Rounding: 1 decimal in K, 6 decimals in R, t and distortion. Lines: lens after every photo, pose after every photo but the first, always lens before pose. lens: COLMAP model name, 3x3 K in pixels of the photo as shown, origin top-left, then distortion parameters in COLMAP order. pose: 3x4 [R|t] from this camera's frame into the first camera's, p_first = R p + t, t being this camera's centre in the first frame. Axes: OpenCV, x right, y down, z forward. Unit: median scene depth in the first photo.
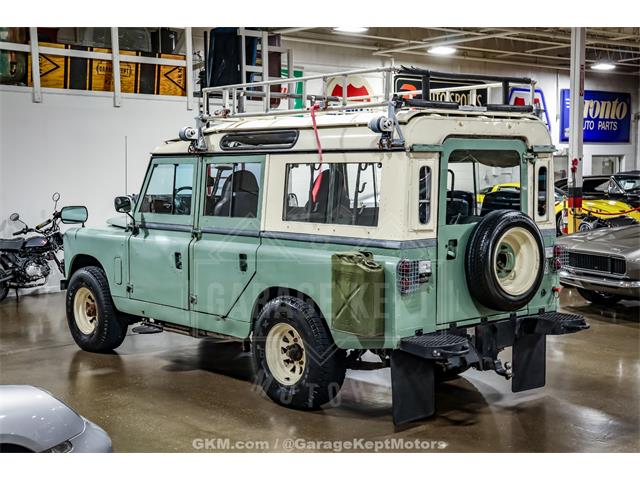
lens RADIAL K [[913.0, 0, 320.0], [0, 913.0, 240.0], [0, 0, 1]] dist [0.157843, 0.064500]
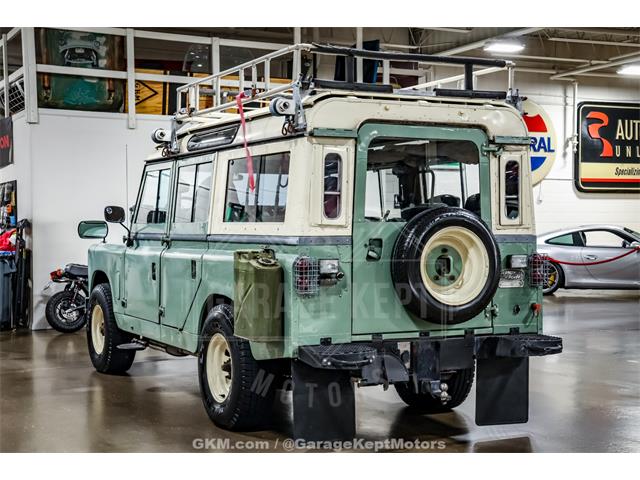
lens RADIAL K [[995.9, 0, 320.0], [0, 995.9, 240.0], [0, 0, 1]] dist [0.162575, 0.051224]
pose [[0.967537, 0.008247, -0.252596, 0.299998], [-0.023983, 0.997953, -0.059282, 0.052703], [0.251590, 0.063415, 0.965754, 0.057137]]
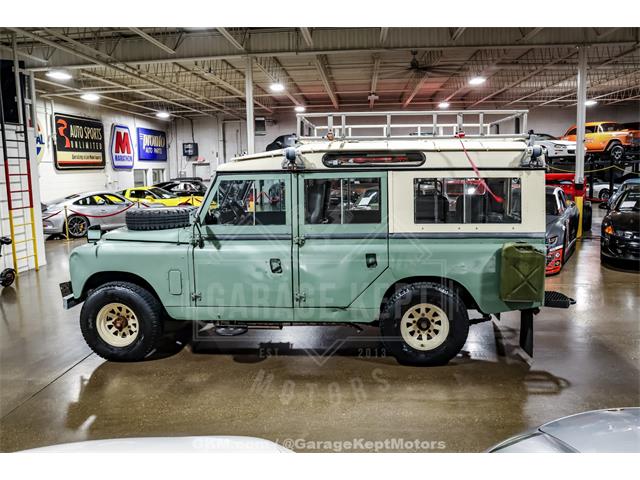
lens RADIAL K [[540.8, 0, 309.2], [0, 540.8, 240.4], [0, 0, 1]] dist [-0.093521, 0.002409]
pose [[0.735667, -0.095041, 0.670642, -0.633950], [0.066058, 0.995454, 0.068609, -0.057536], [-0.674114, -0.006172, 0.738601, 0.537834]]
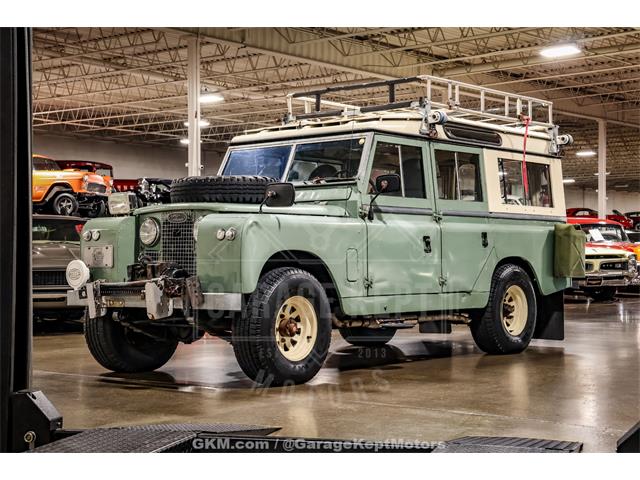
lens RADIAL K [[1094.6, 0, 320.0], [0, 1094.6, 240.0], [0, 0, 1]] dist [0.226819, 0.070371]
pose [[-0.148087, 0.024723, 0.988665, -1.439738], [0.079547, 0.996746, -0.013011, 0.026698], [-0.985770, 0.076719, -0.149571, 1.436202]]
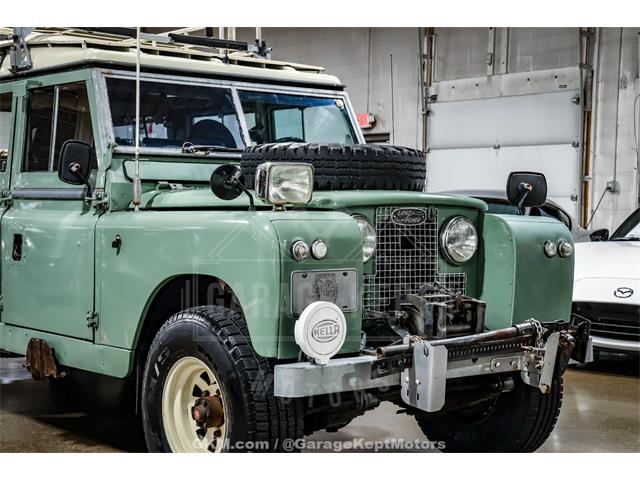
lens RADIAL K [[1094.6, 0, 320.0], [0, 1094.6, 240.0], [0, 0, 1]] dist [0.226819, 0.070371]
pose [[-0.998535, -0.005844, 0.053790, -0.244898], [0.000076, 0.993996, 0.109415, -0.084592], [-0.054107, 0.109259, -0.992540, 2.093087]]
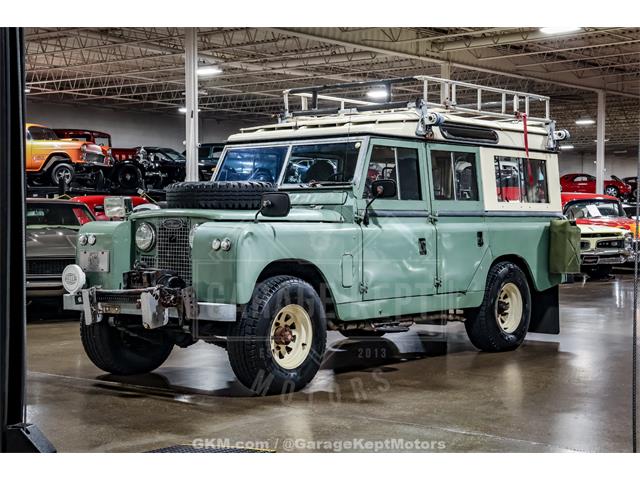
lens RADIAL K [[1090.9, 0, 320.0], [0, 1090.9, 240.0], [0, 0, 1]] dist [0.242960, -0.011262]
pose [[-0.149126, -0.012091, 0.988744, -1.439915], [0.076235, 0.996809, 0.023687, -0.022702], [-0.985875, 0.078909, -0.147728, 1.428572]]
